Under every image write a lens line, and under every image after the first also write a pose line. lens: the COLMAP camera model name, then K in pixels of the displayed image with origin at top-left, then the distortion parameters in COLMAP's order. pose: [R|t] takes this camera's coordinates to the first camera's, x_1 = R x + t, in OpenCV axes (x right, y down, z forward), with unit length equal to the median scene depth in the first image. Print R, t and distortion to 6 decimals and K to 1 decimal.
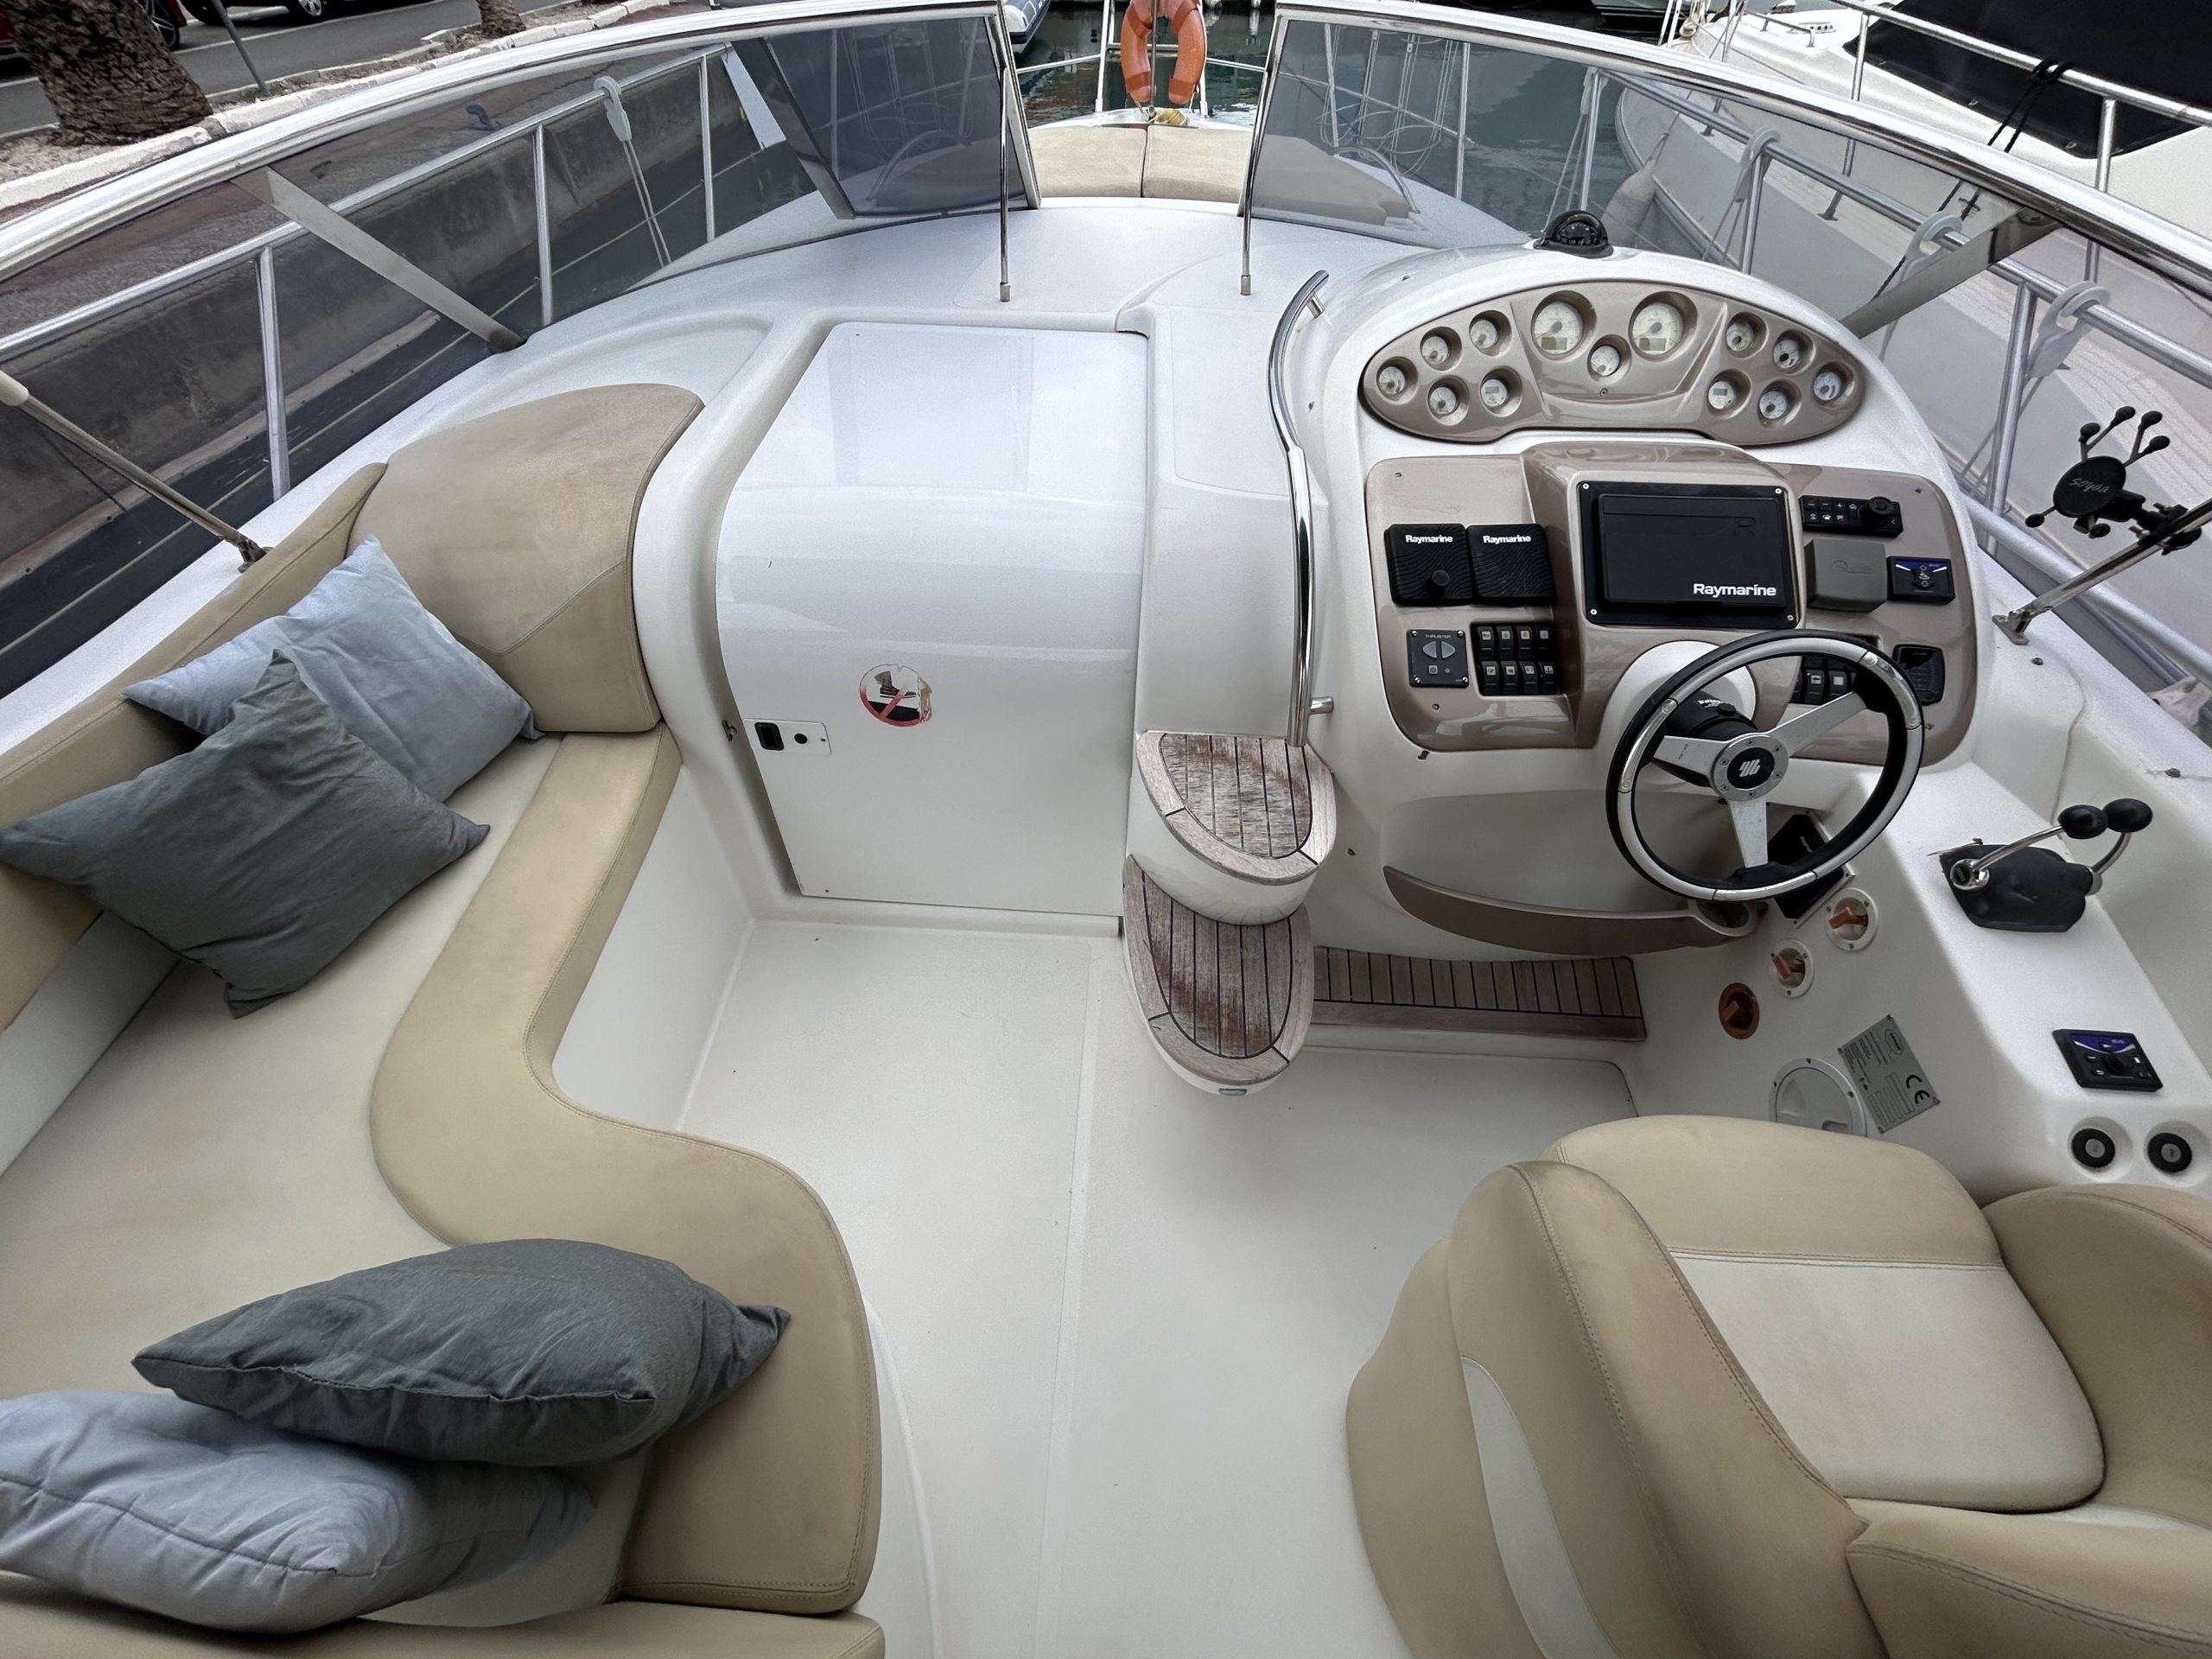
lens RADIAL K [[898.0, 0, 1102.4], [0, 898.0, 822.5], [0, 0, 1]] dist [0.001180, 0.000919]
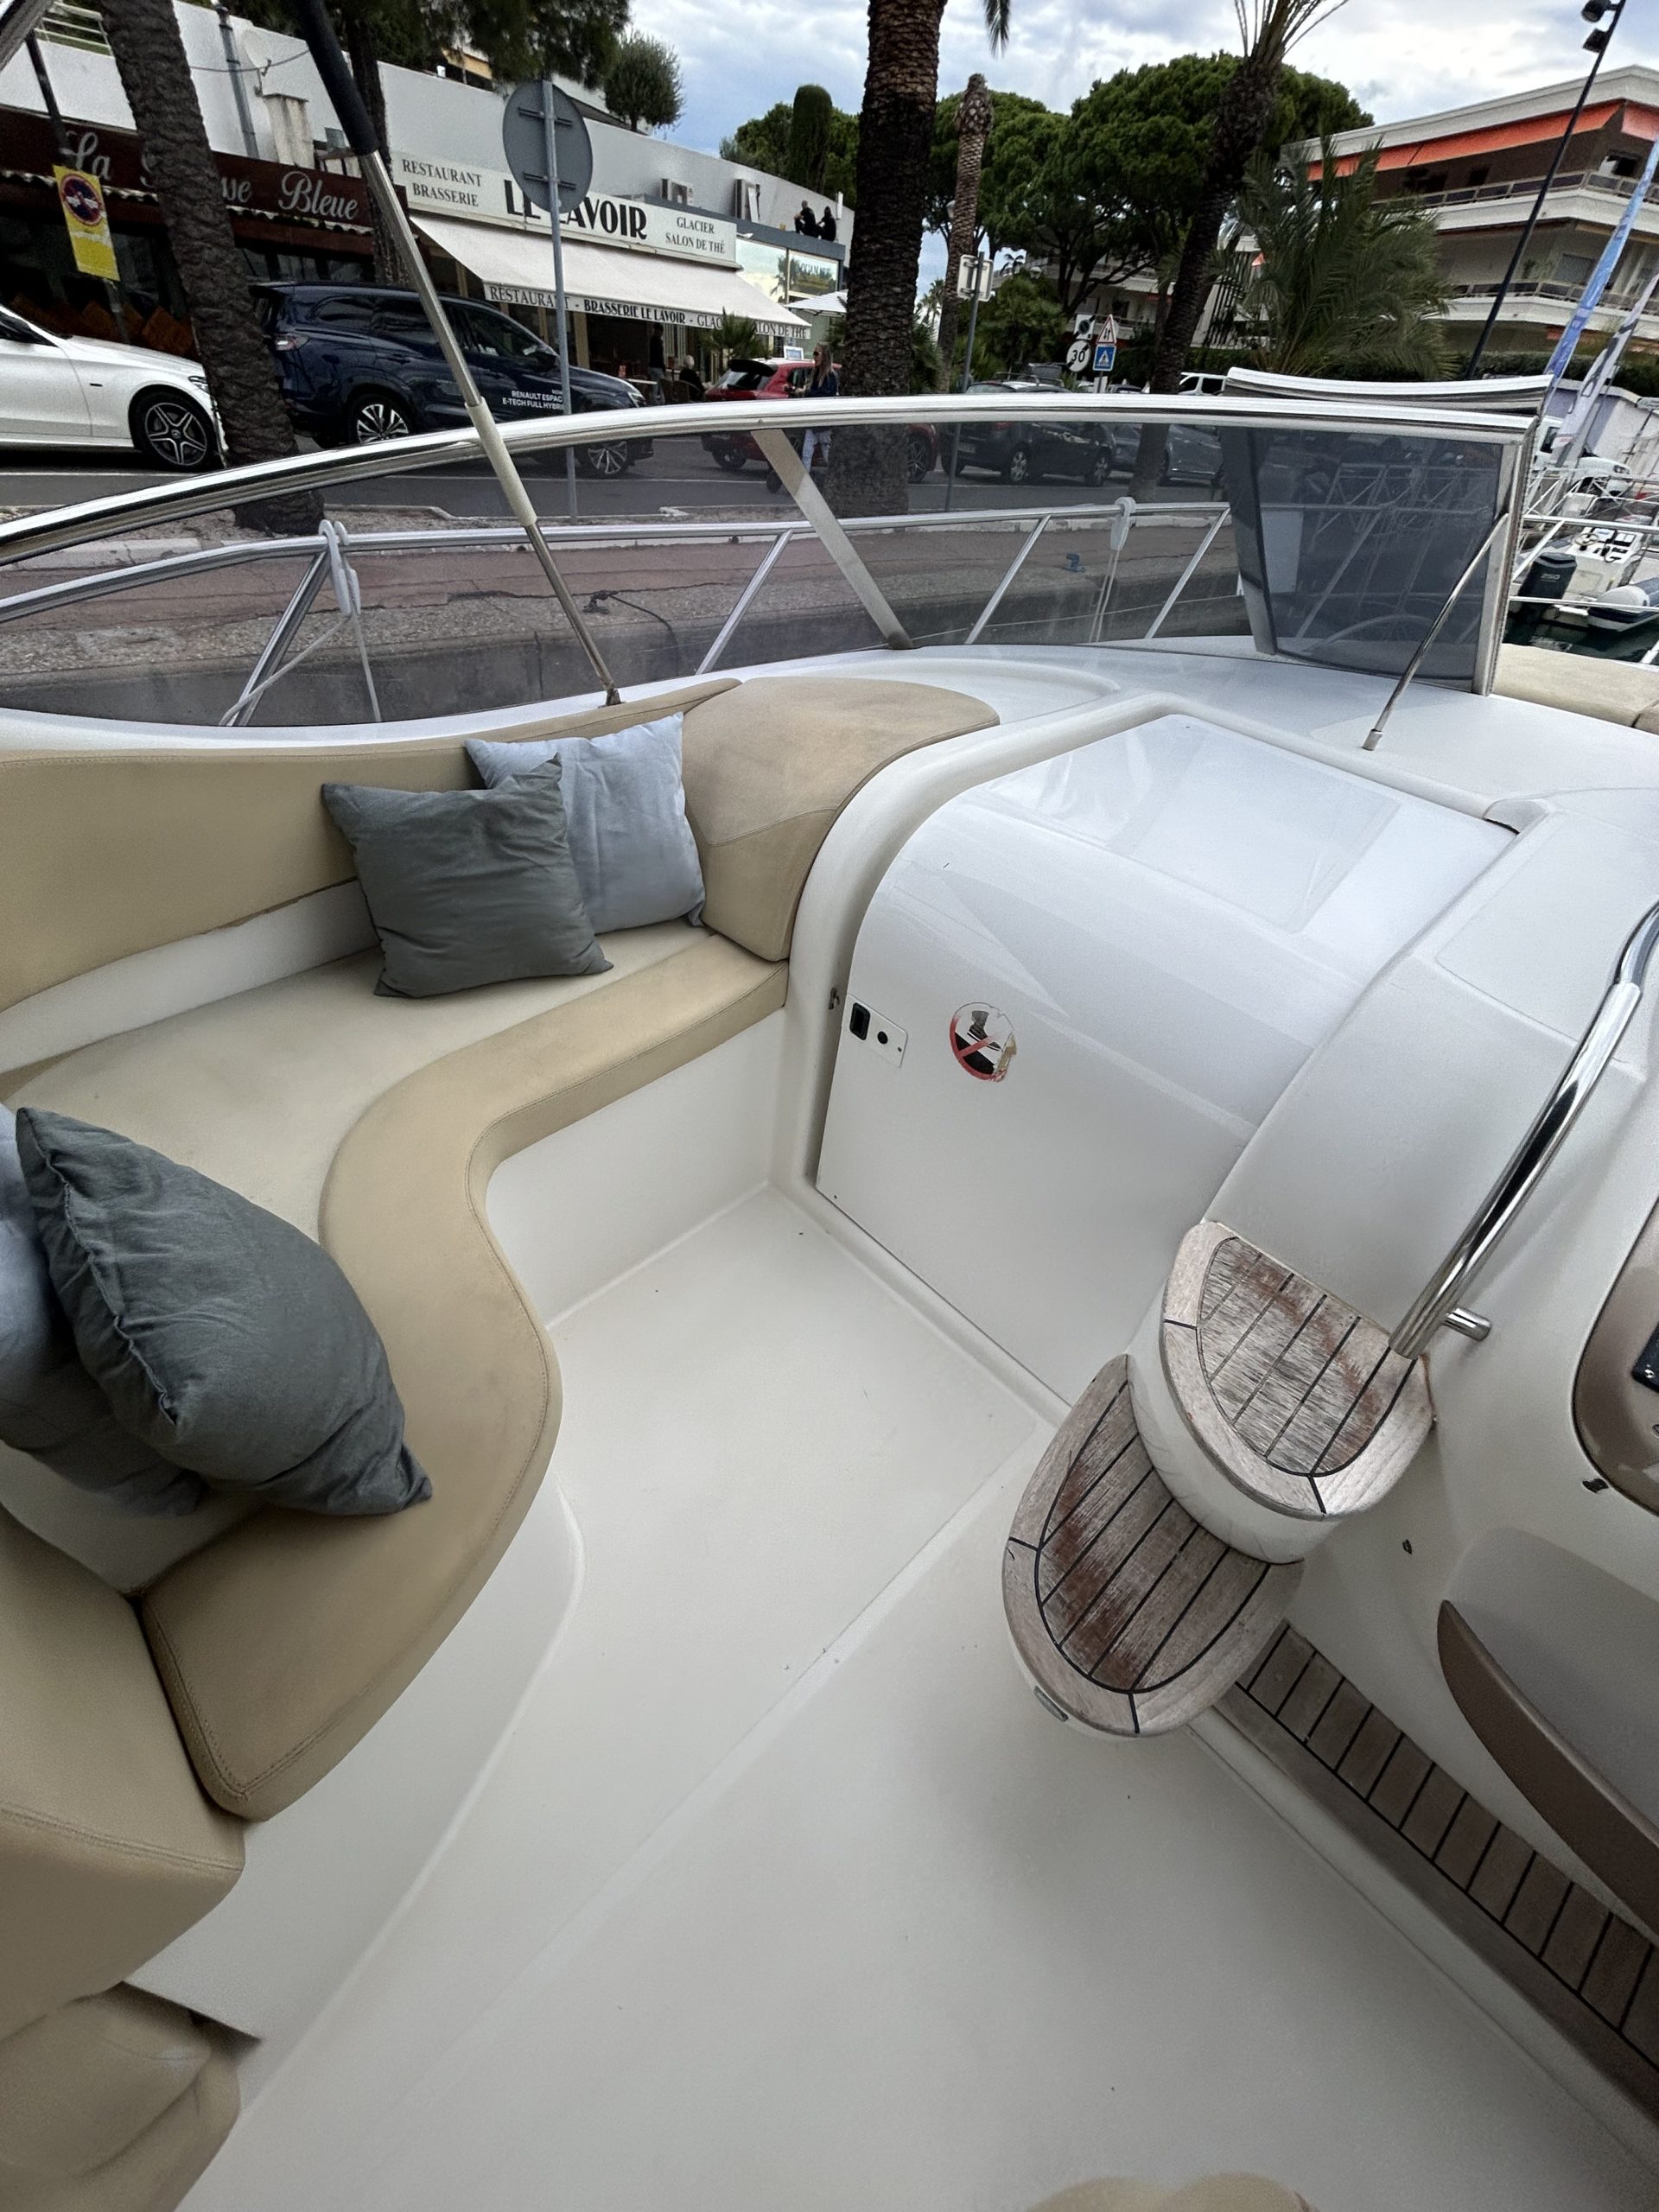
lens RADIAL K [[898.0, 0, 835.5], [0, 898.0, 1101.9], [0, 0, 1]] dist [0.001180, 0.000919]
pose [[0.736023, 0.486832, -0.470389, 0.128074], [-0.556478, 0.830791, -0.010895, 0.002495], [0.385491, 0.269780, 0.882392, 0.176322]]
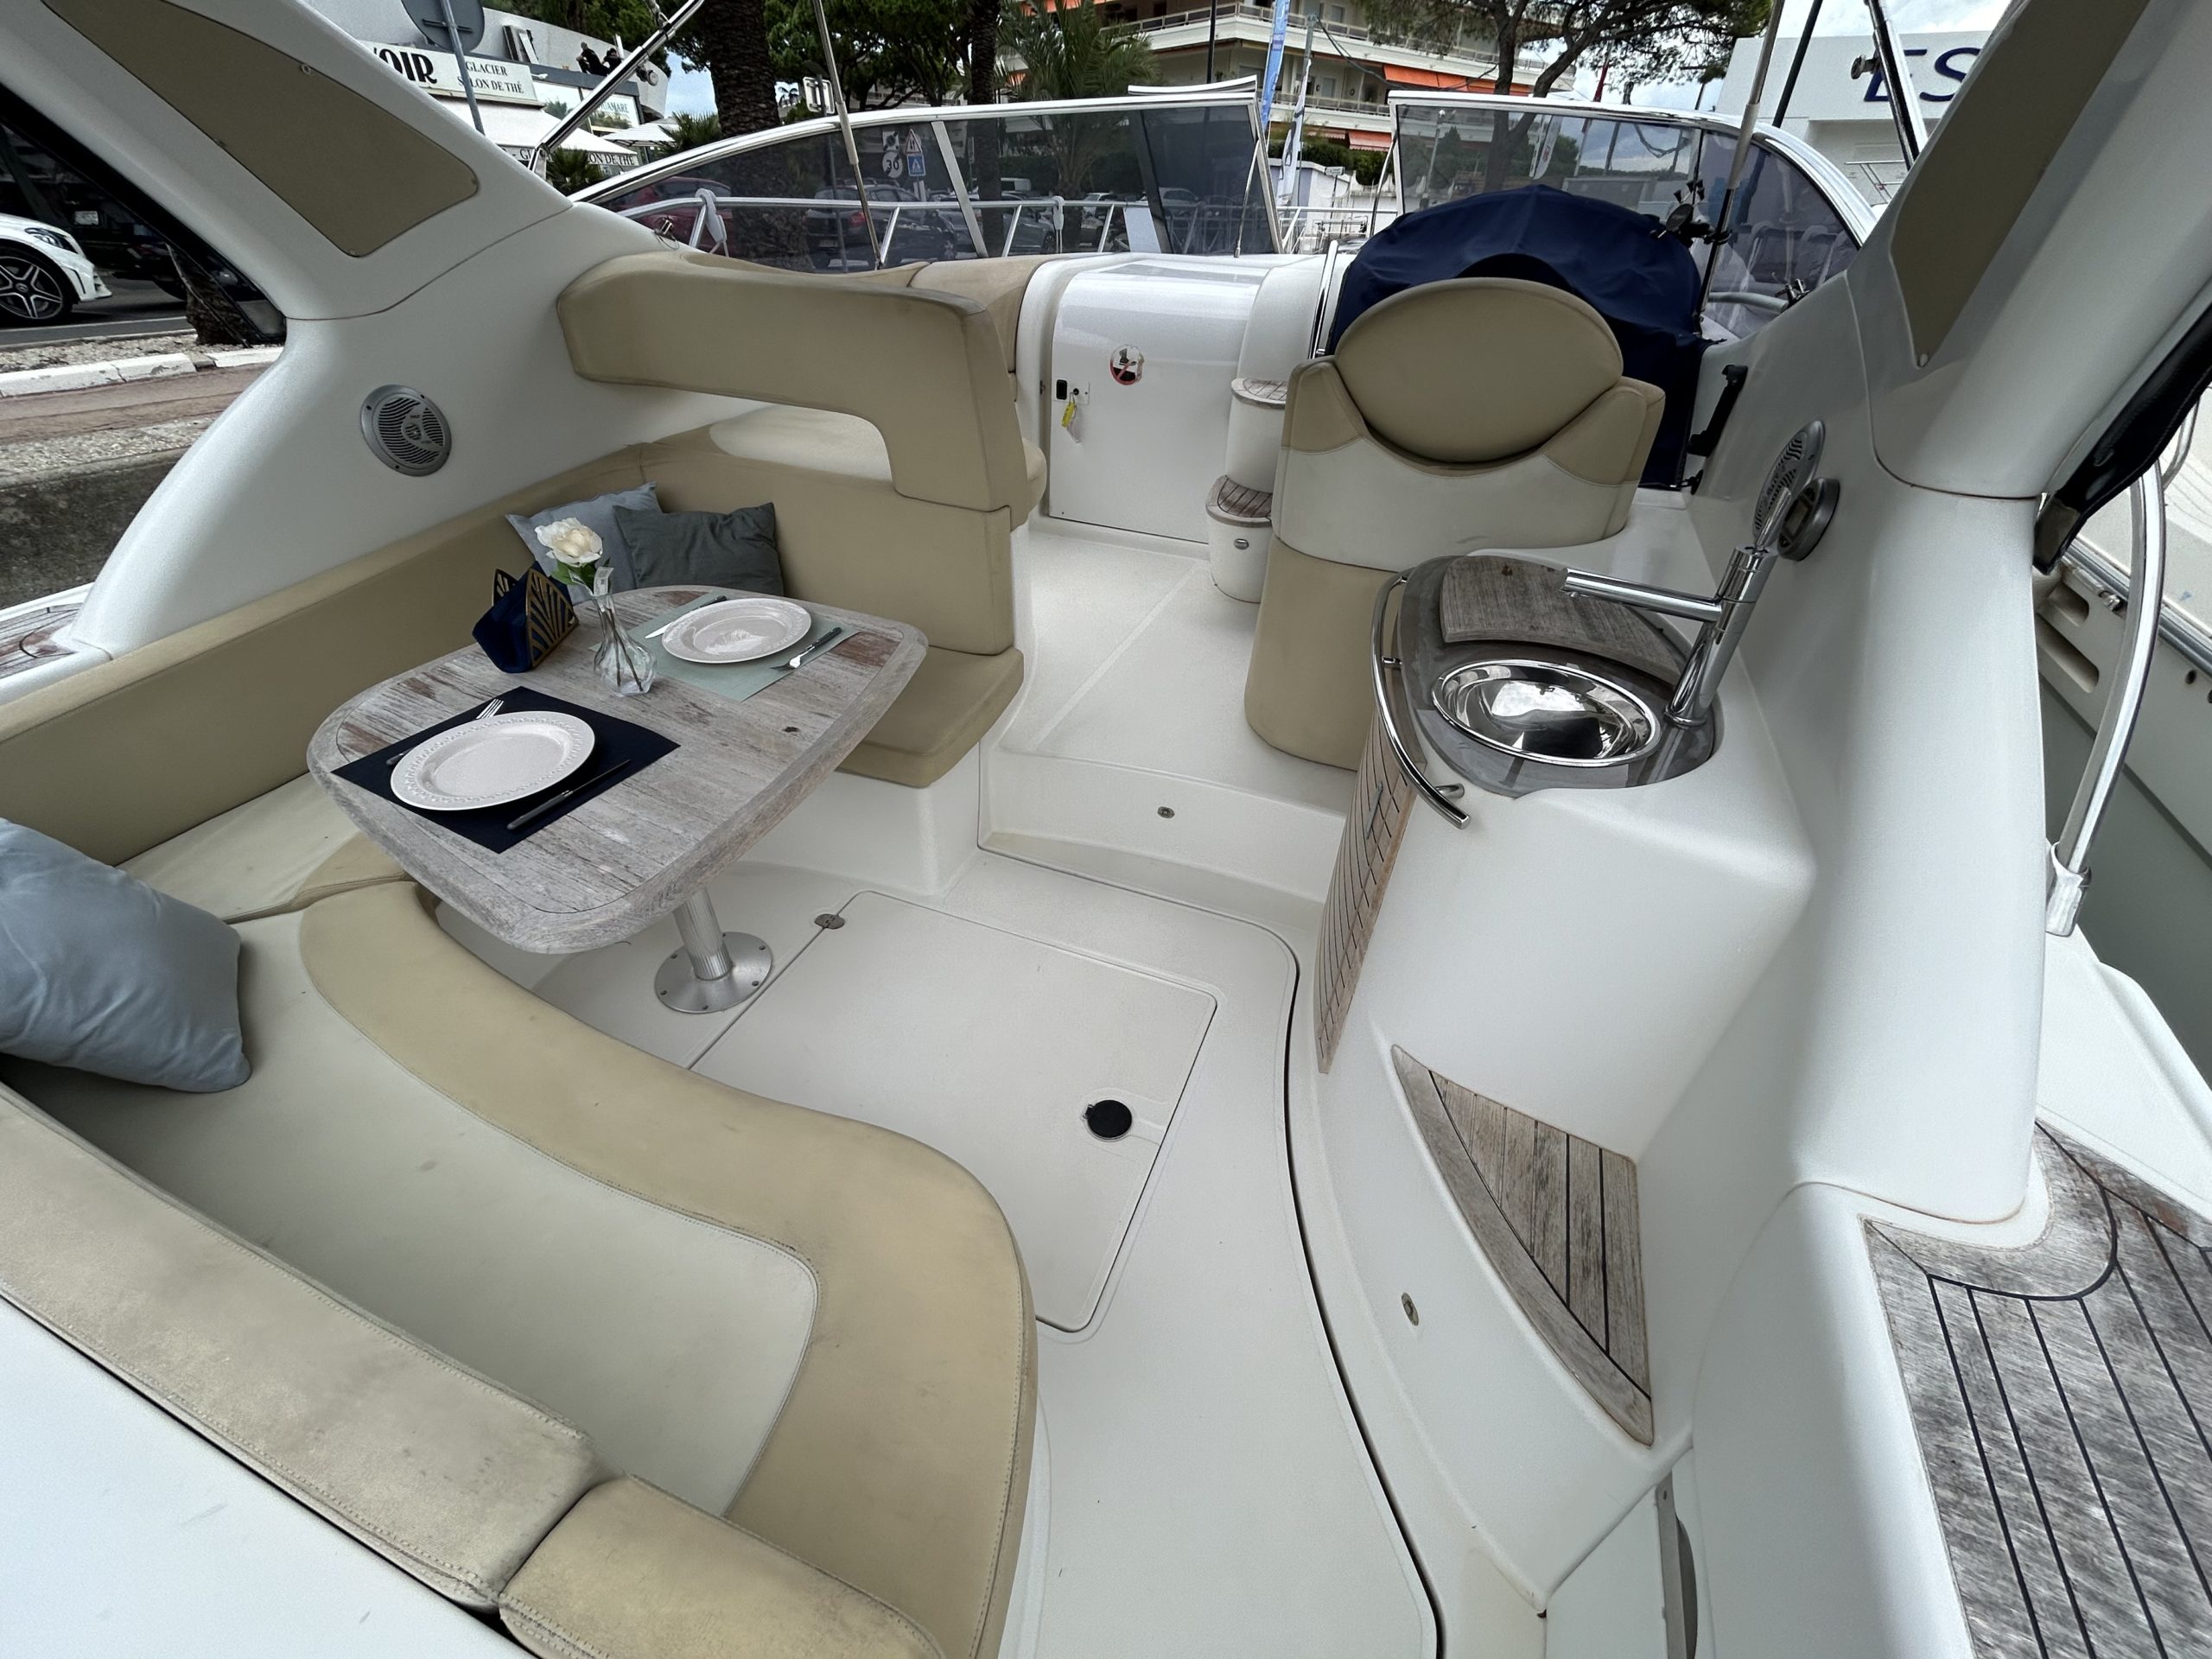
lens RADIAL K [[898.0, 0, 1098.6], [0, 898.0, 829.2], [0, 0, 1]] dist [0.001180, 0.000919]
pose [[0.945933, 0.207467, -0.249336, 0.477857], [-0.257080, 0.948266, -0.186283, 1.372672], [0.197789, 0.240310, 0.950332, -0.762465]]
